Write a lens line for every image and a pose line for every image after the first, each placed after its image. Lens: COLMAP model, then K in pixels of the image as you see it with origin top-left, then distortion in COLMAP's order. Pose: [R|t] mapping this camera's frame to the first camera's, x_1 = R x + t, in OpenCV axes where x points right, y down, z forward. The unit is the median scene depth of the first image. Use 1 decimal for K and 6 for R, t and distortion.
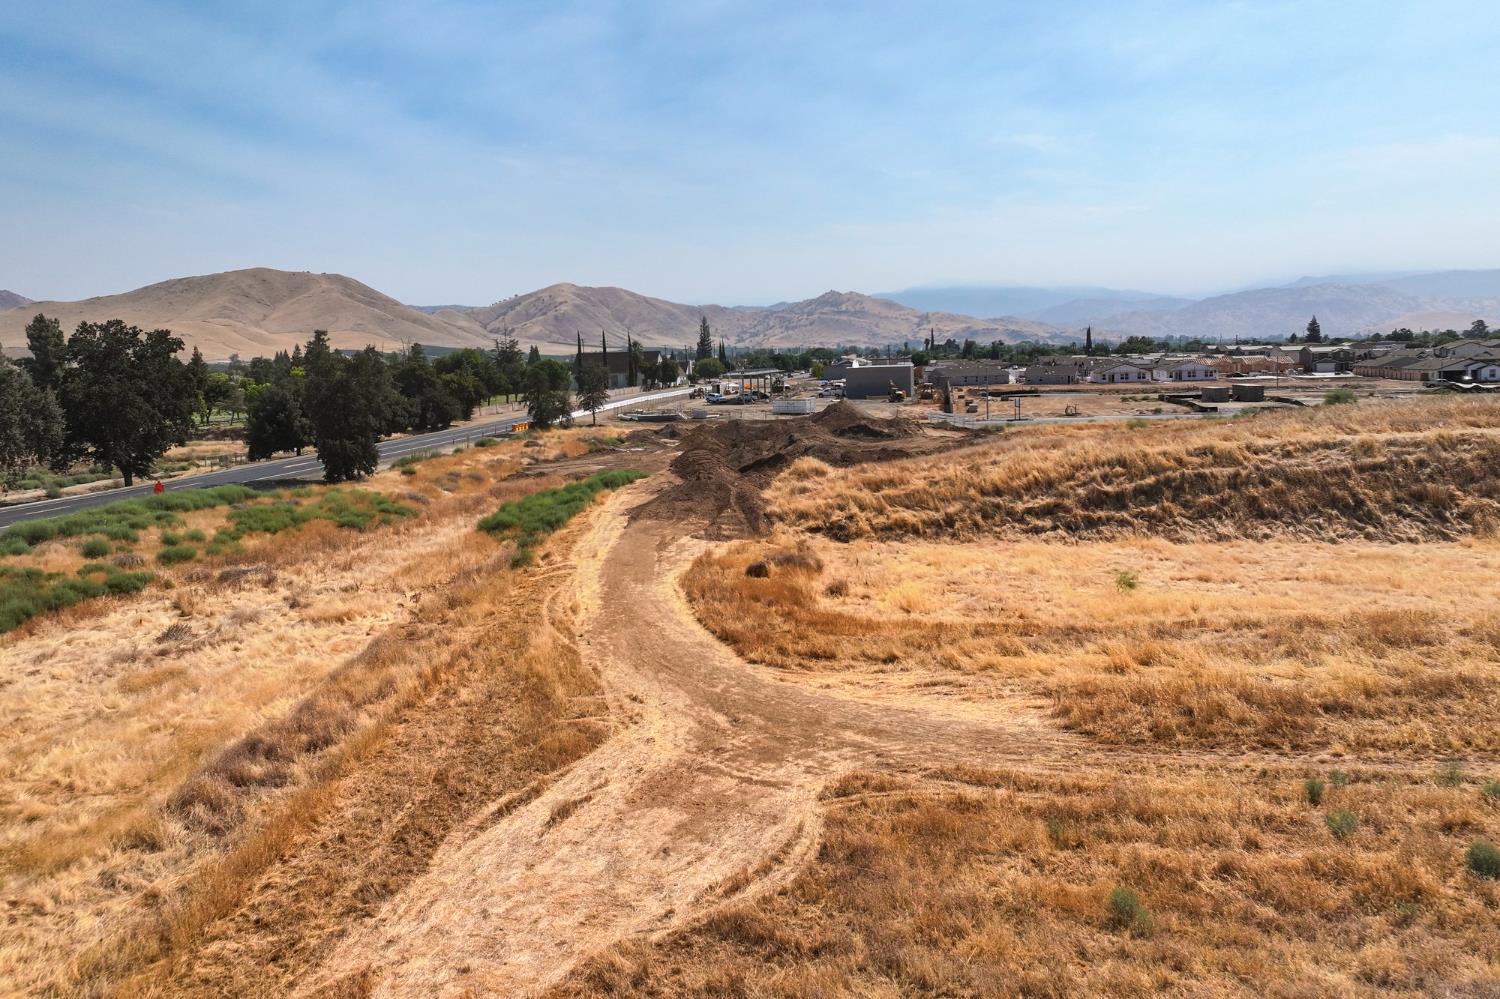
lens RADIAL K [[1060.9, 0, 749.0], [0, 1060.9, 439.8], [0, 0, 1]] dist [-0.023496, 0.037970]
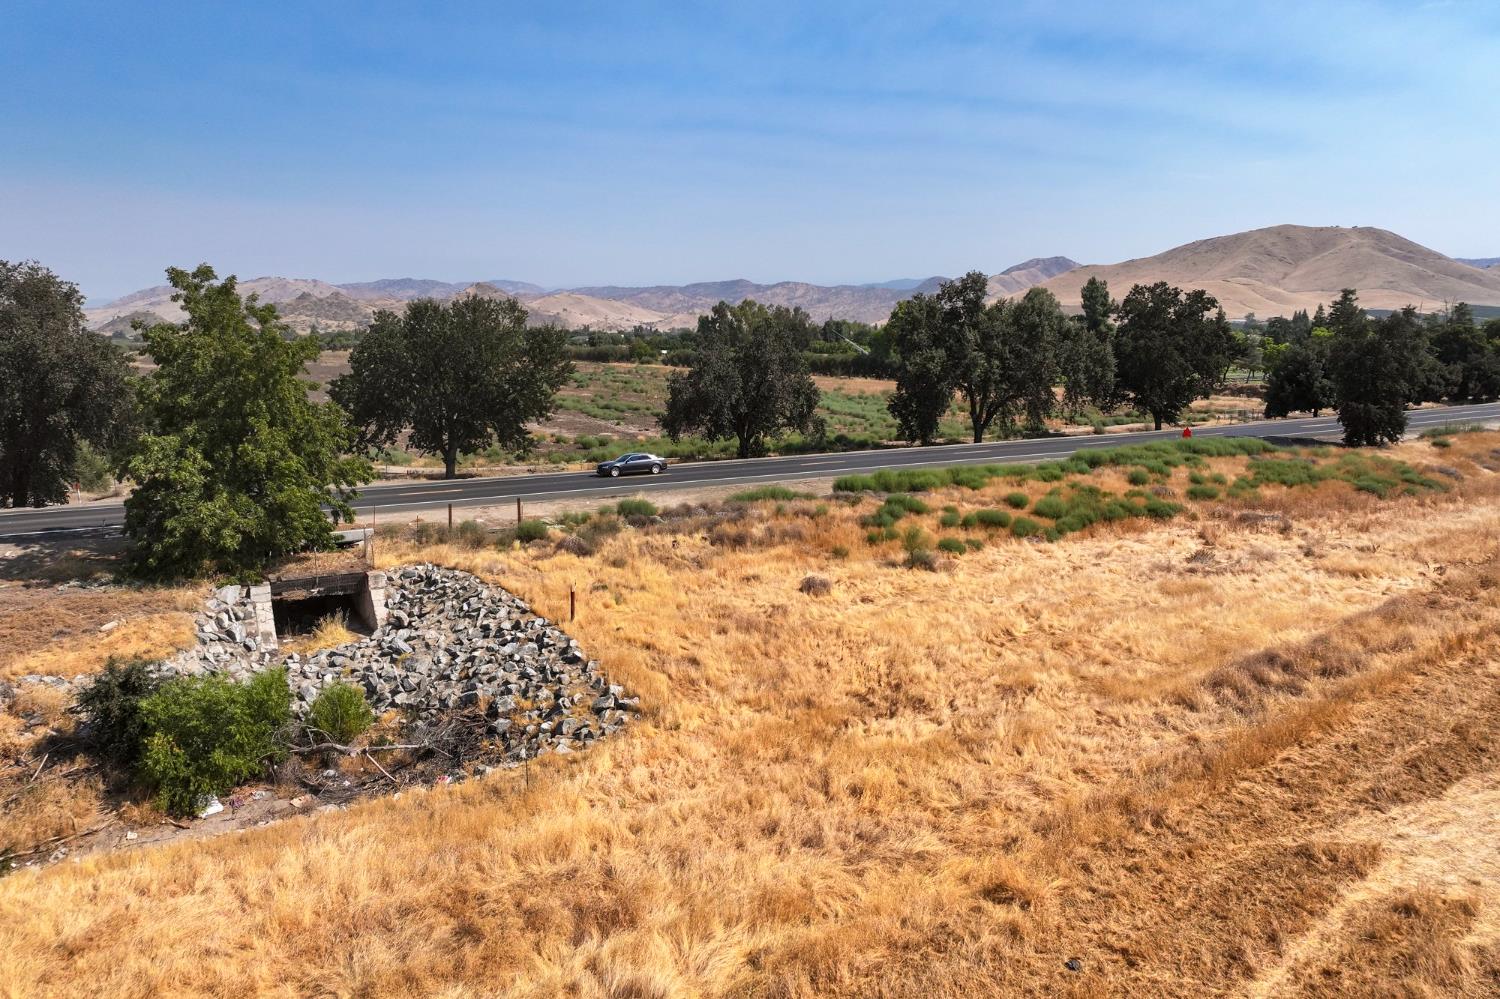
lens RADIAL K [[1060.9, 0, 749.0], [0, 1060.9, 439.8], [0, 0, 1]] dist [-0.023496, 0.037970]
pose [[0.627969, 0.101438, -0.771599, 0.022241], [-0.071927, 0.994790, 0.072241, 0.007762], [0.774908, 0.010134, 0.631993, -0.104928]]
